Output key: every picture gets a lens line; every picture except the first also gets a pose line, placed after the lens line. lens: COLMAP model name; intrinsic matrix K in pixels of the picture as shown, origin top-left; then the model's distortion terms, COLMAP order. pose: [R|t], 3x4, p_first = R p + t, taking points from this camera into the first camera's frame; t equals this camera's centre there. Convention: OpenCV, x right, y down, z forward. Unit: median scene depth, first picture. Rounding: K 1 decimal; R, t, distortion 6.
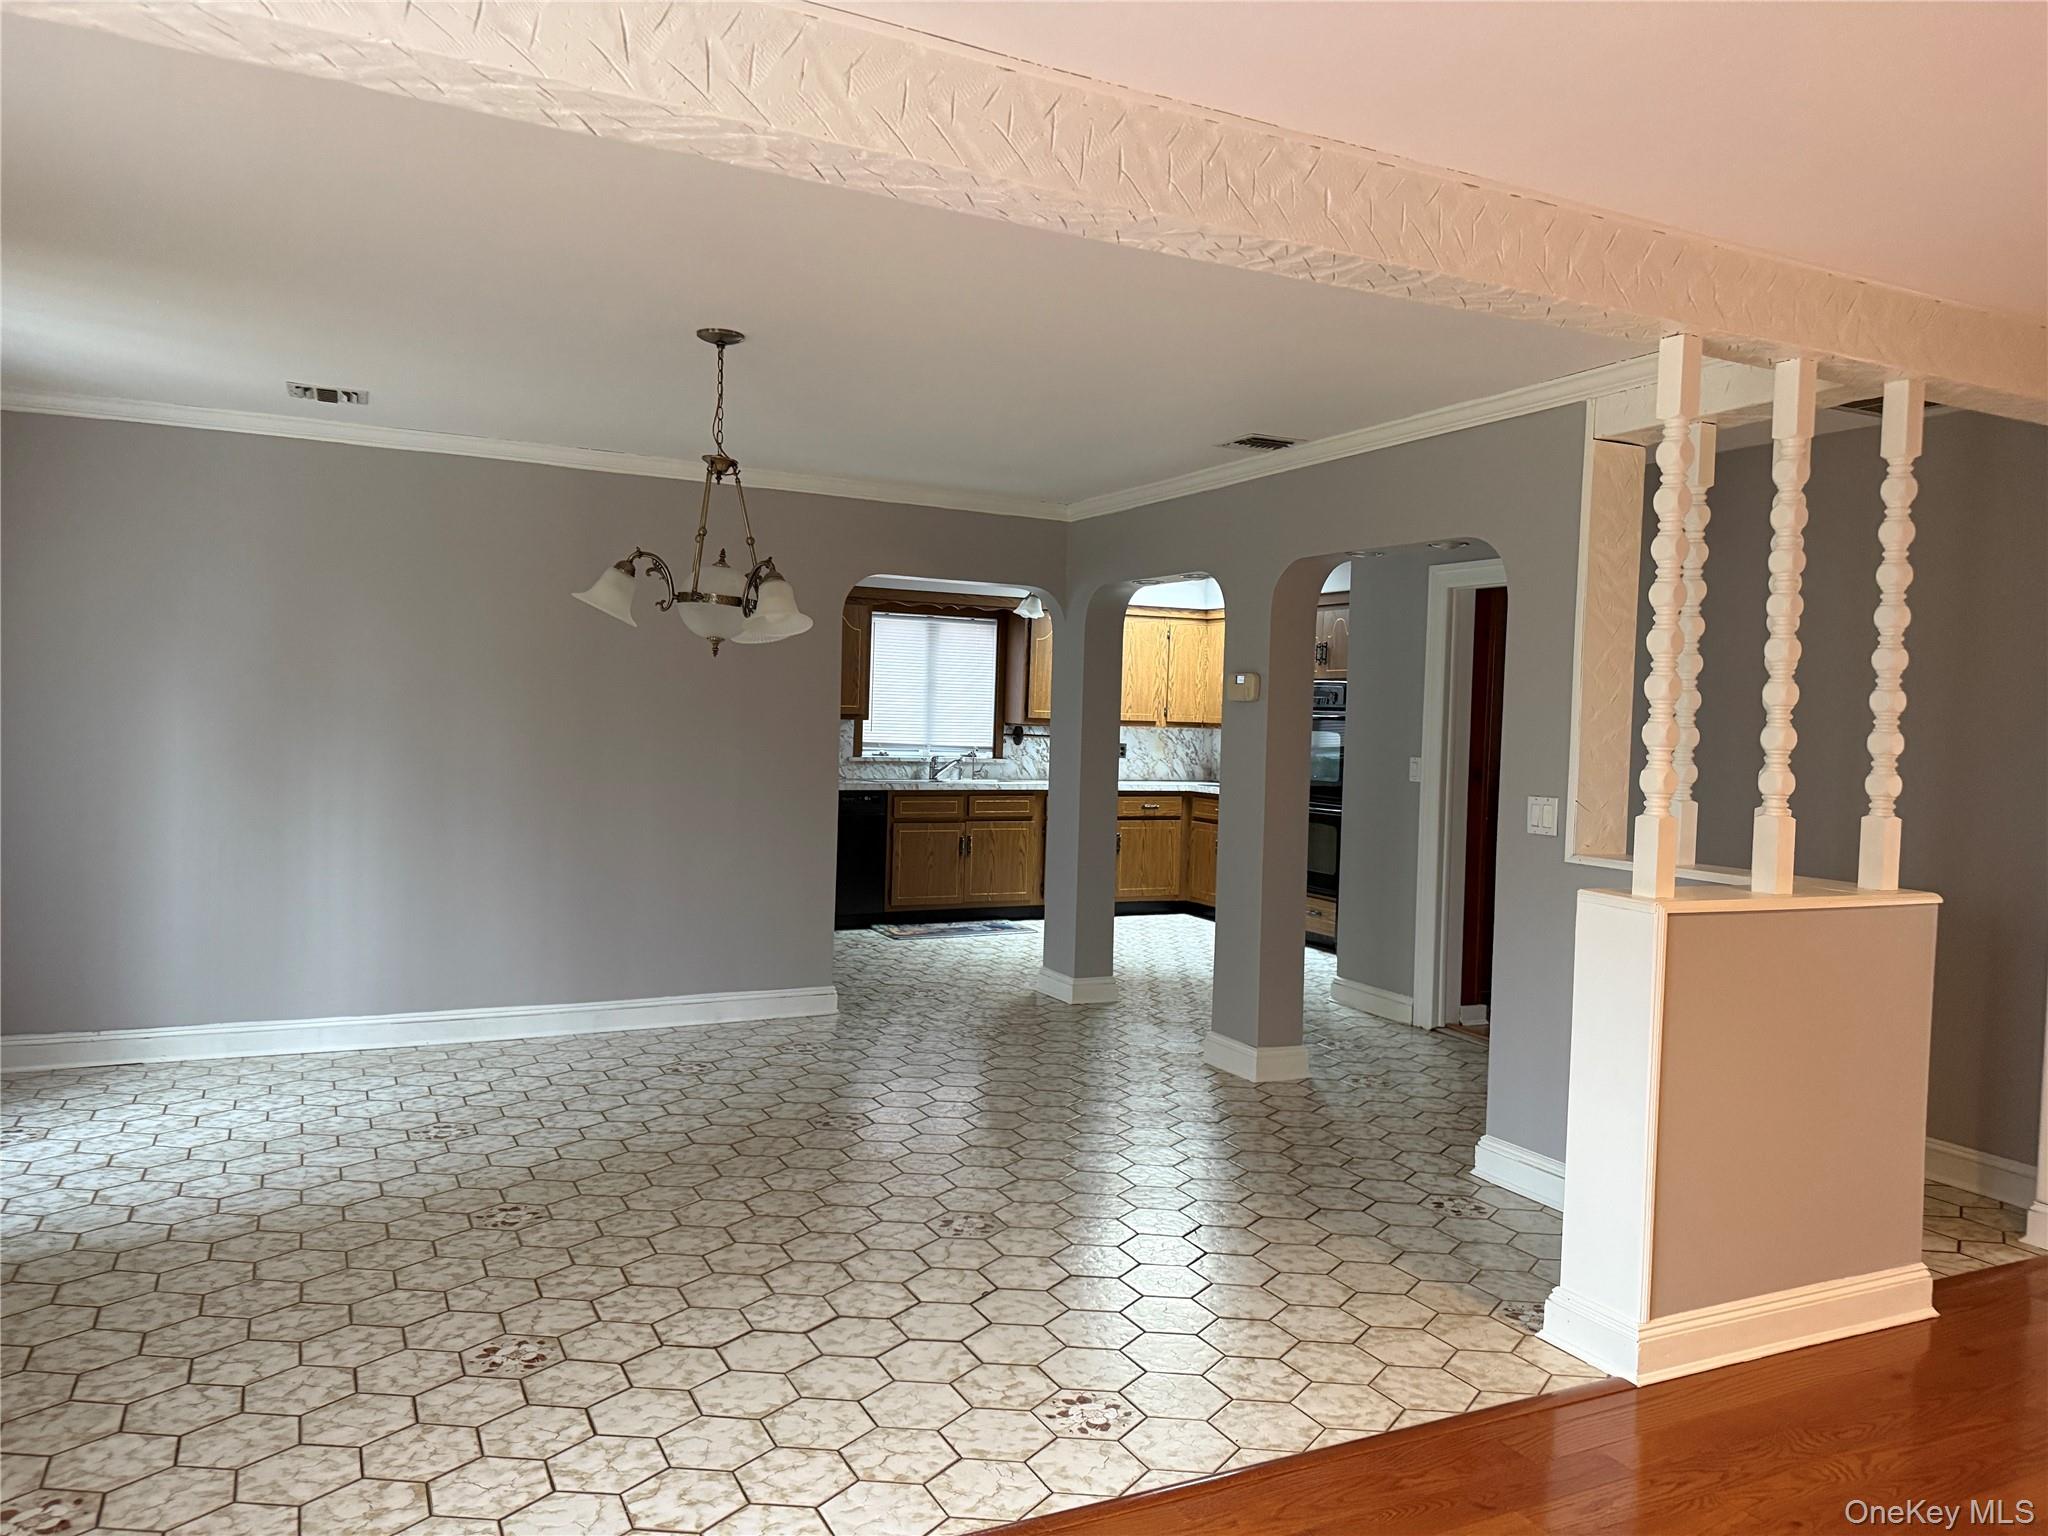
lens RADIAL K [[1393.0, 0, 1043.5], [0, 1393.0, 755.3], [0, 0, 1]] dist [0.046235, -0.053900]
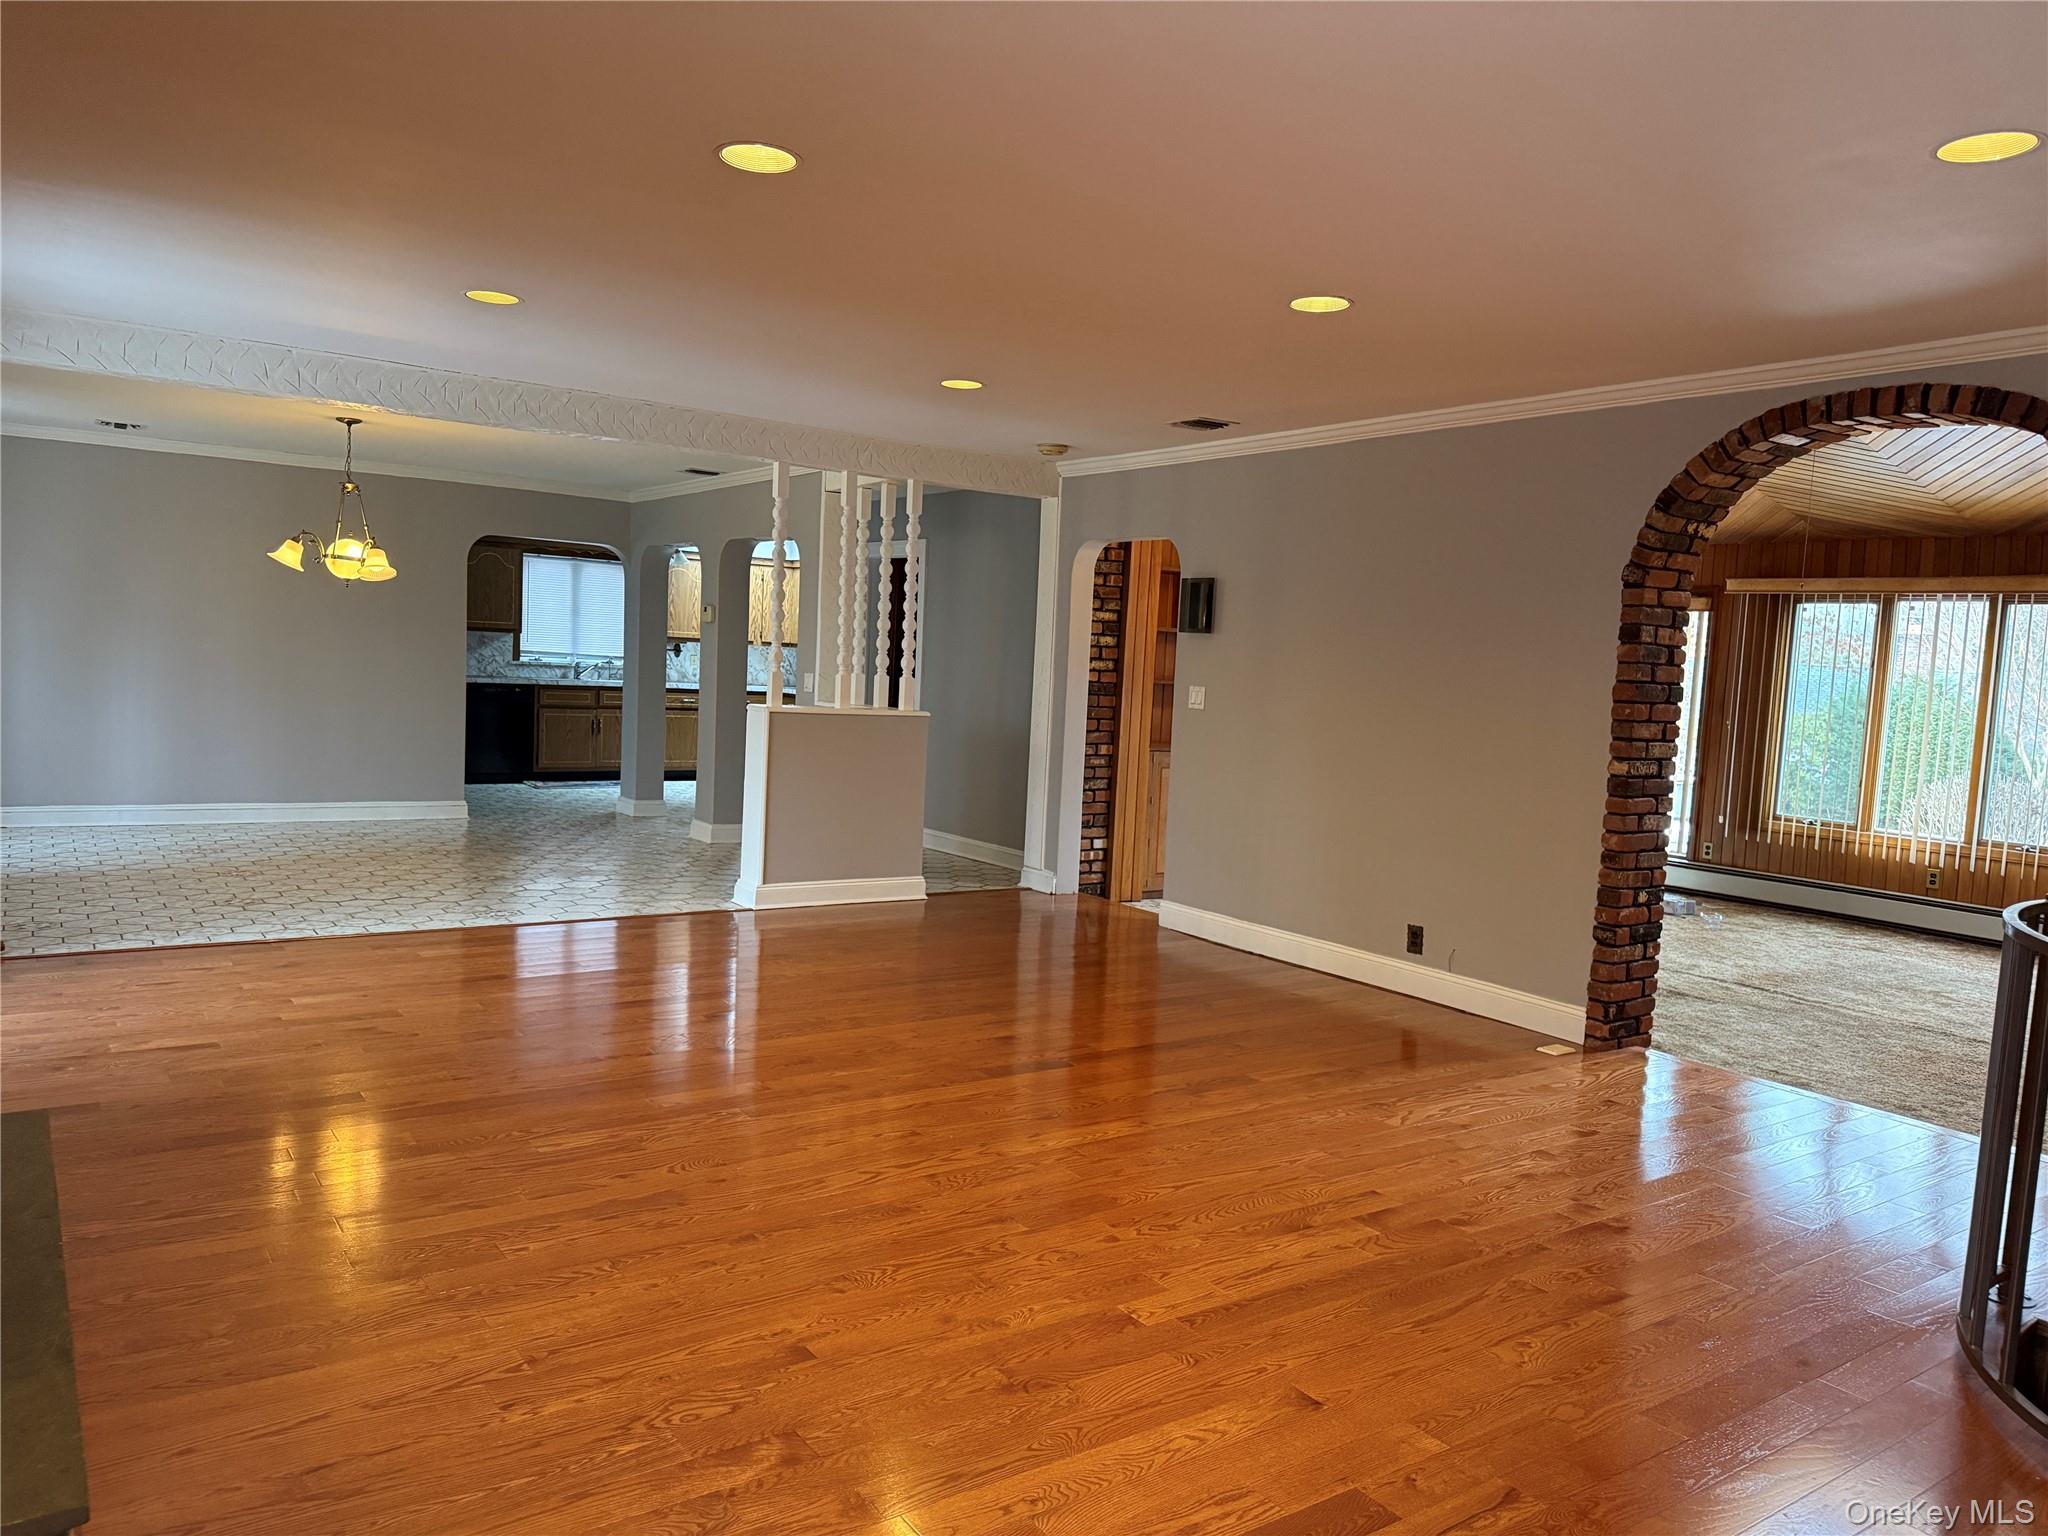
lens RADIAL K [[1393.0, 0, 1028.5], [0, 1393.0, 771.3], [0, 0, 1]] dist [0.046235, -0.053900]
pose [[0.990358, 0.009908, 0.138177, 0.451569], [-0.017701, 0.998313, 0.055289, 0.063361], [-0.137396, -0.057202, 0.988863, -1.111826]]
